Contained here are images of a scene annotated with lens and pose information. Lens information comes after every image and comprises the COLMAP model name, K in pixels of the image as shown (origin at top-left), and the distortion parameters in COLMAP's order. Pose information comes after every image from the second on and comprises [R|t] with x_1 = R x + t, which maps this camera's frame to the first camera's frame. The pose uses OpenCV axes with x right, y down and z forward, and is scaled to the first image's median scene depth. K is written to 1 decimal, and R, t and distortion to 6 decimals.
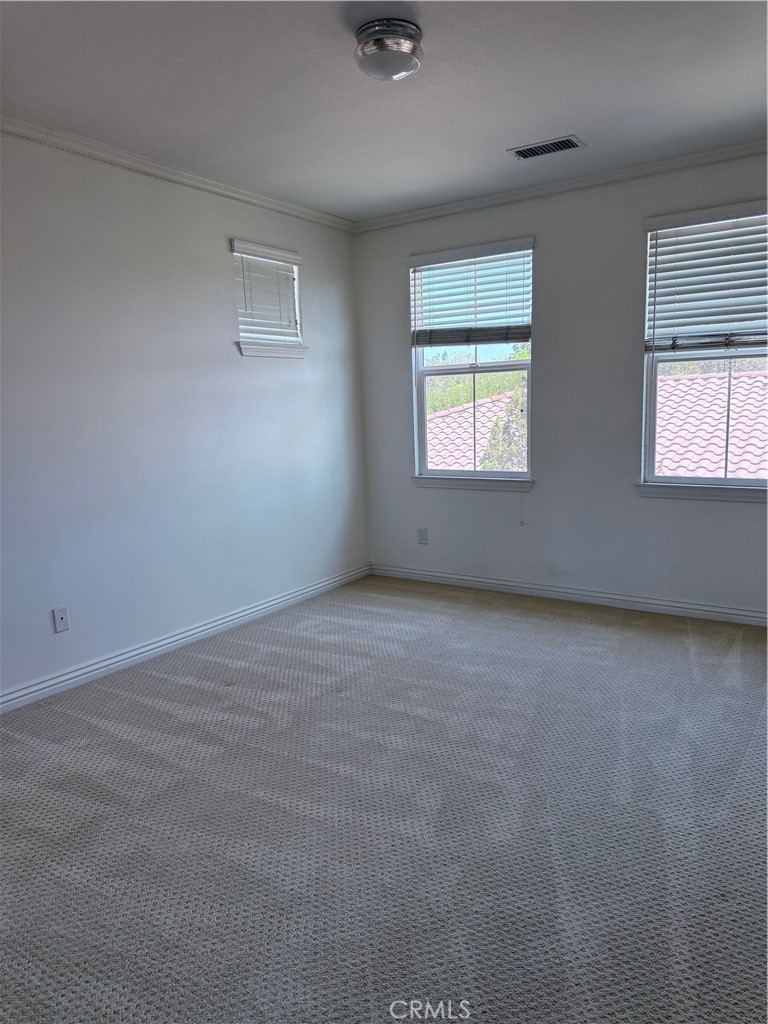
lens RADIAL K [[728.5, 0, 378.0], [0, 728.5, 511.9], [0, 0, 1]] dist [0.080424, -0.107398]
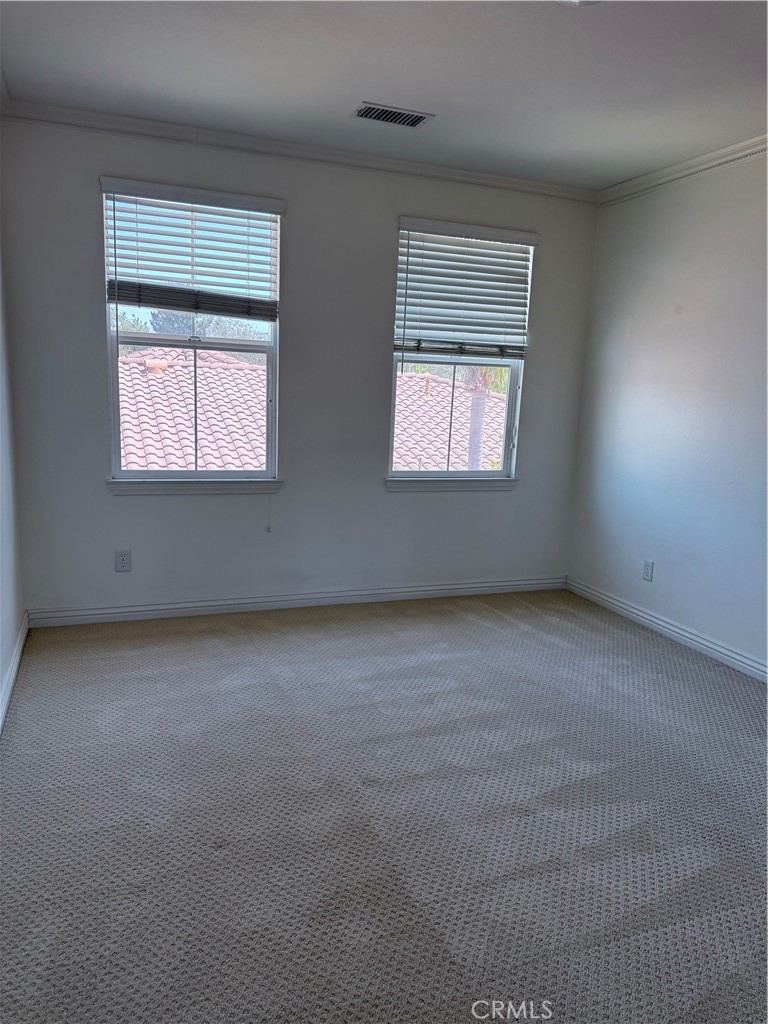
lens RADIAL K [[728.5, 0, 384.5], [0, 728.5, 514.0], [0, 0, 1]] dist [0.080424, -0.107398]
pose [[0.556049, -0.079982, 0.827292, -0.467652], [0.069892, 0.996333, 0.049348, -0.038028], [-0.828206, 0.030381, 0.559600, 0.414749]]
